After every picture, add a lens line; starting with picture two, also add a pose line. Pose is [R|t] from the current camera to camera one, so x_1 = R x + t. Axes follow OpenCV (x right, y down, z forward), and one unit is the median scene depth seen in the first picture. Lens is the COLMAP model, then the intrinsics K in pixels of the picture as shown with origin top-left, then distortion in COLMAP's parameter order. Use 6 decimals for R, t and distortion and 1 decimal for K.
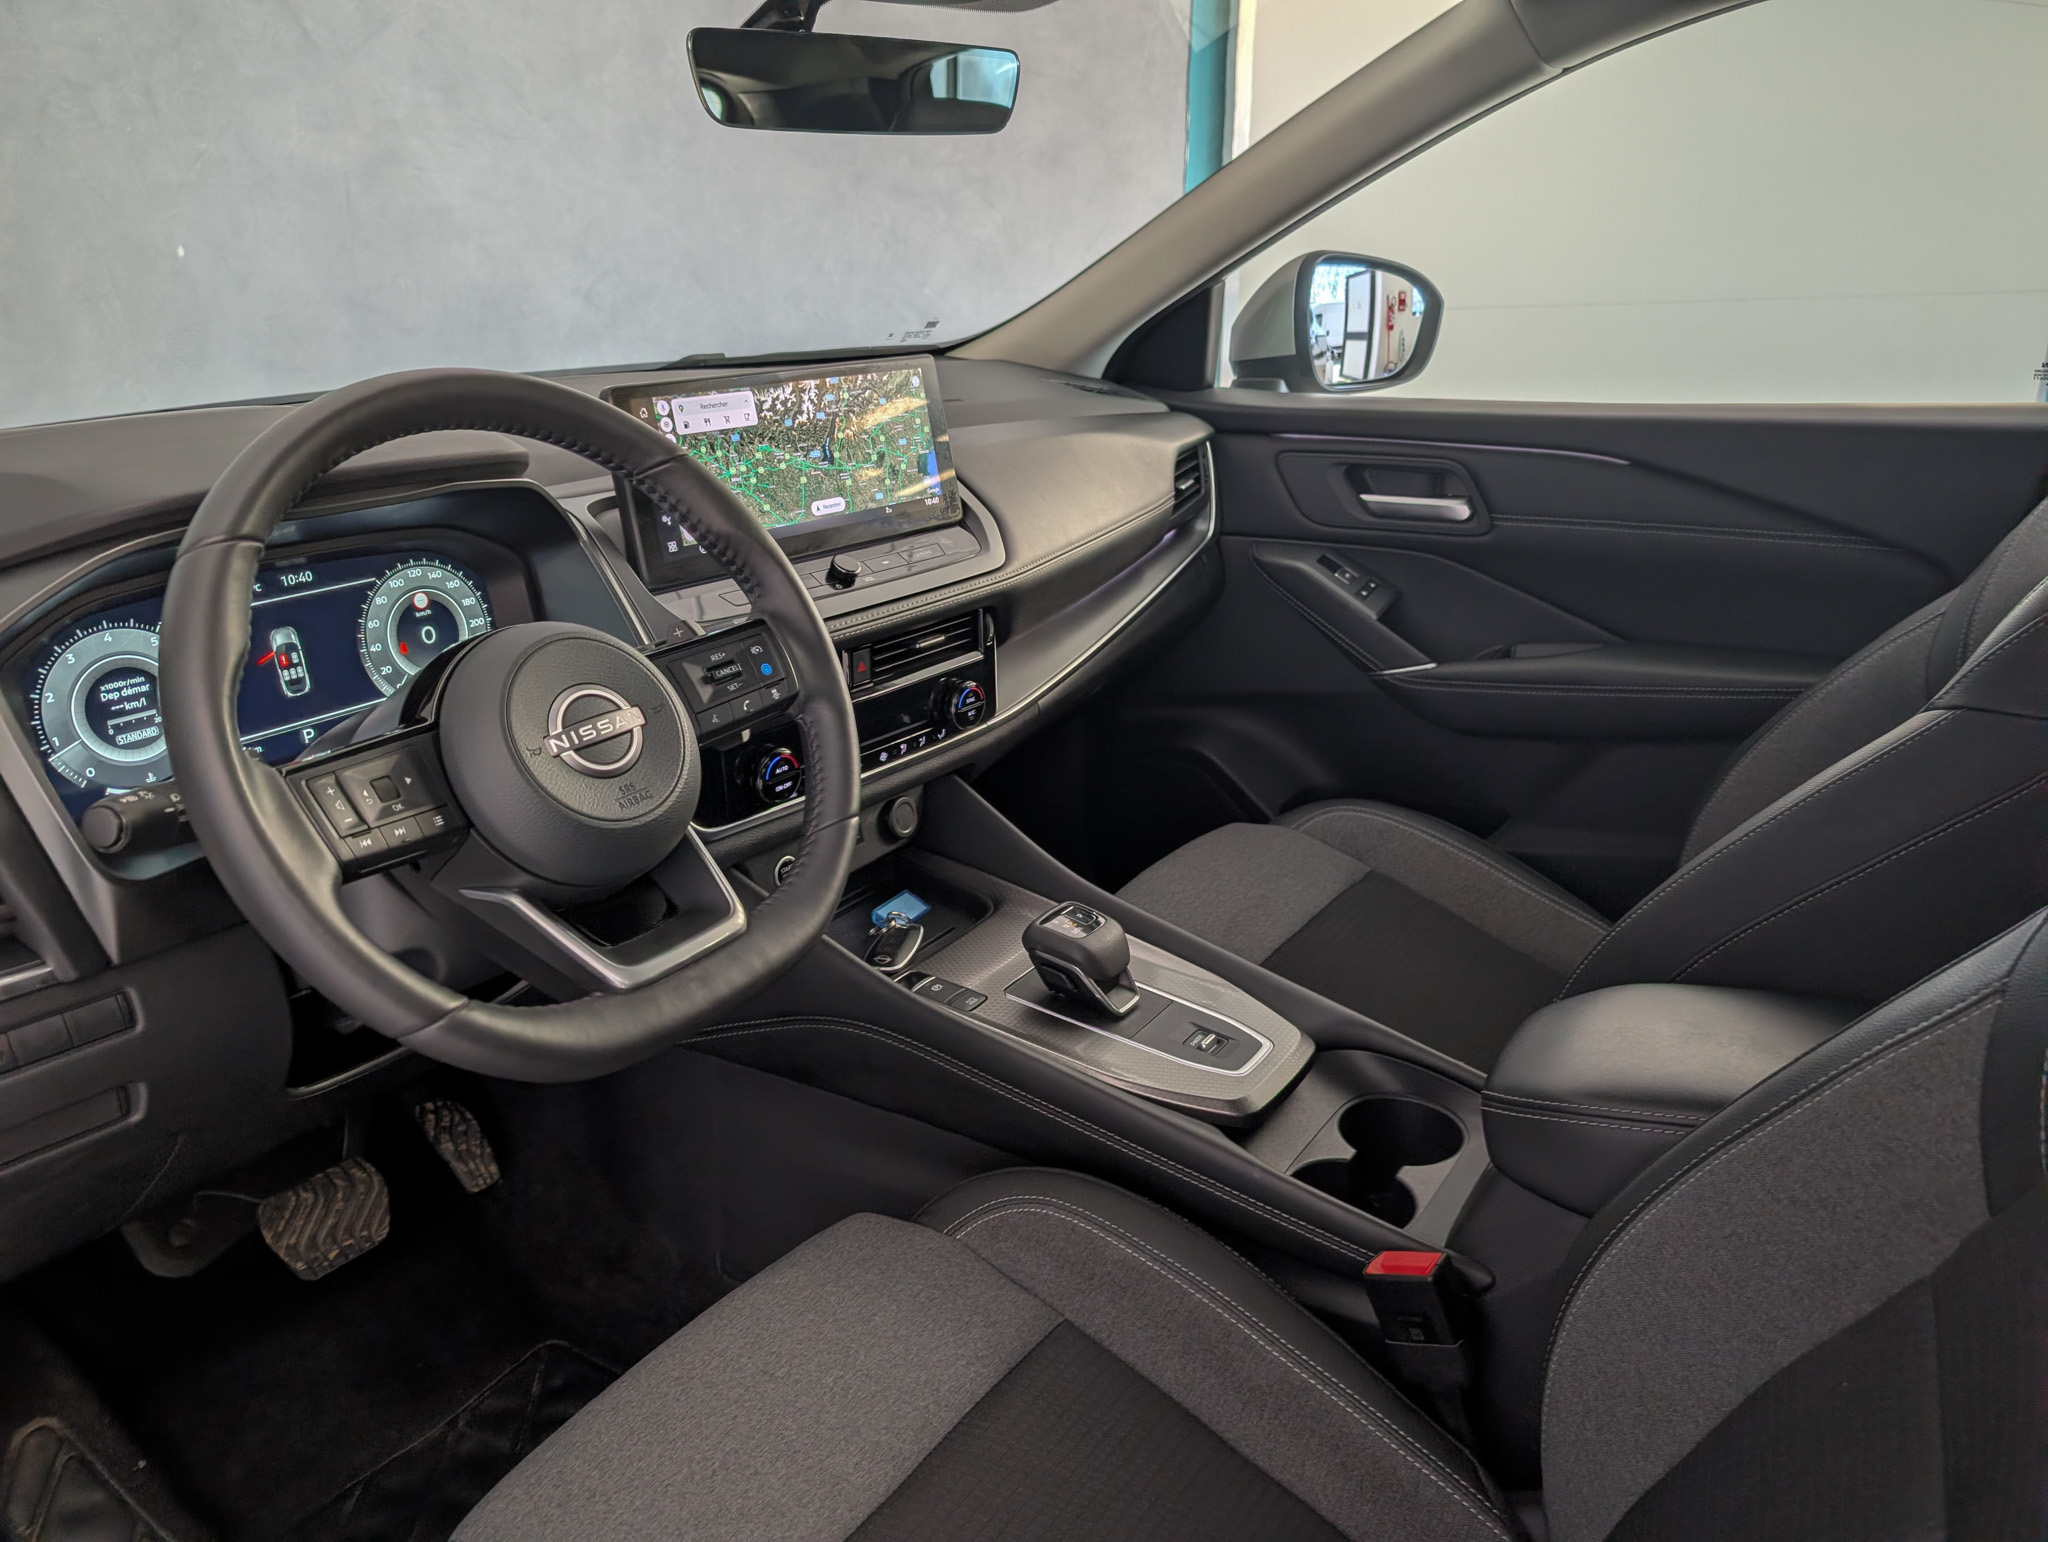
lens RADIAL K [[1493.5, 0, 1021.6], [0, 1493.5, 791.5], [0, 0, 1]] dist [0.006217, 0.003438]
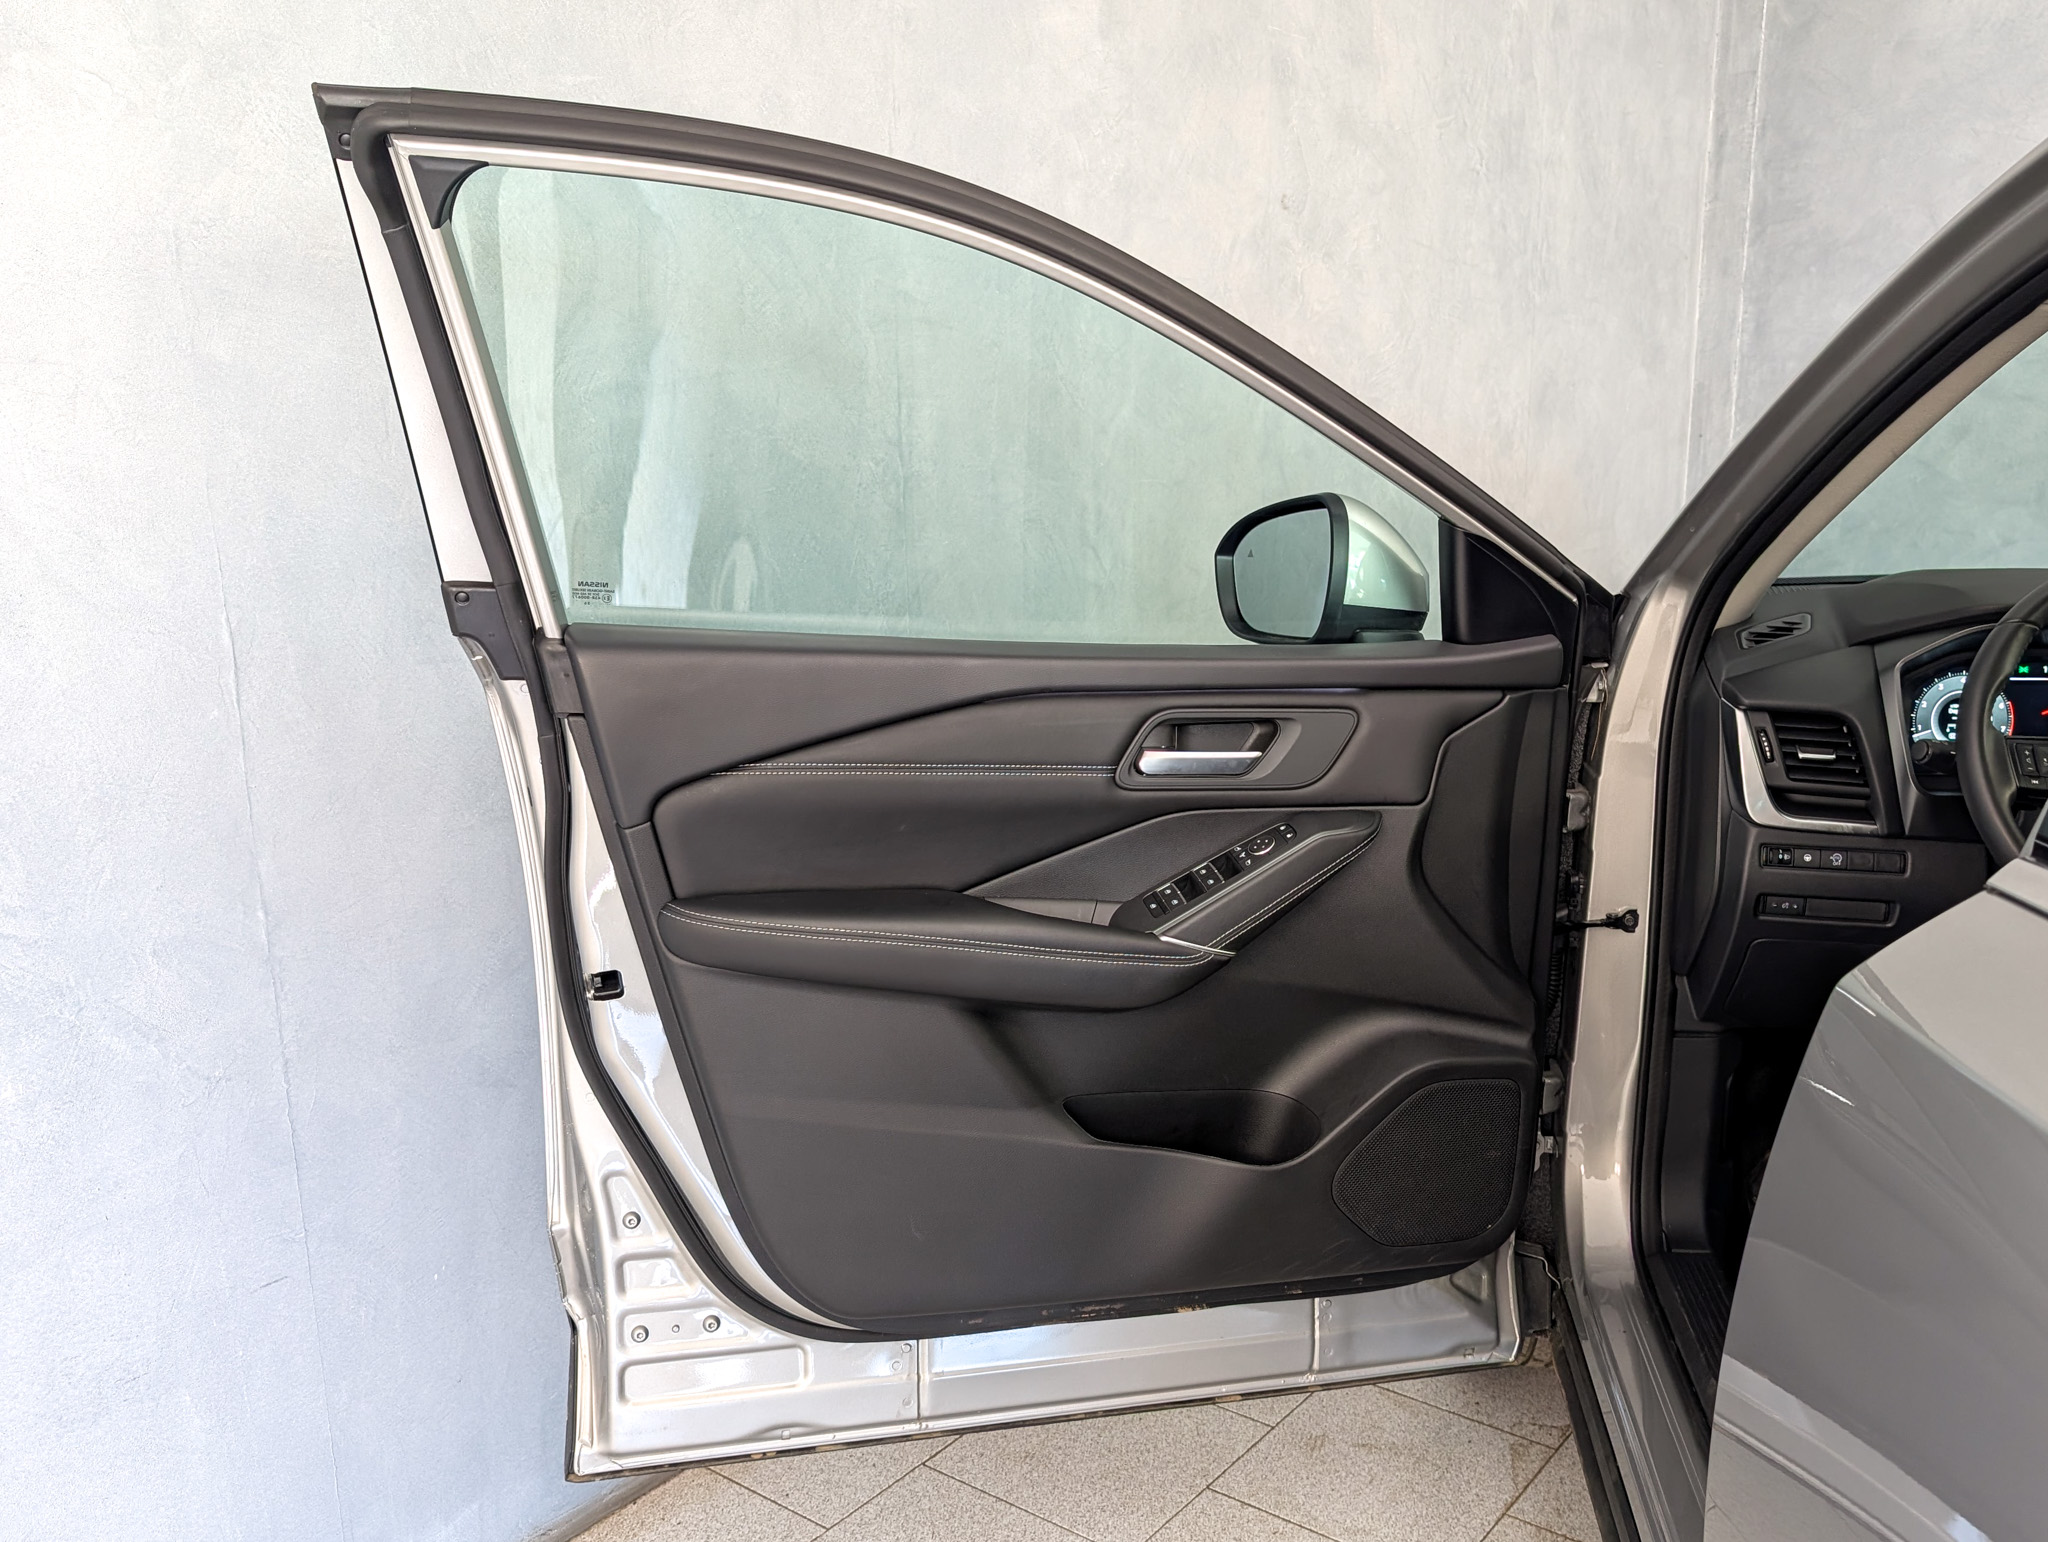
lens RADIAL K [[1761.7, 0, 1193.5], [0, 1761.7, 835.2], [0, 0, 1]] dist [0.061786, -0.069941]
pose [[0.515306, 0.207609, -0.831479, 0.563697], [-0.309931, 0.949691, 0.045047, 0.203737], [0.799001, 0.234489, 0.553726, -0.682214]]
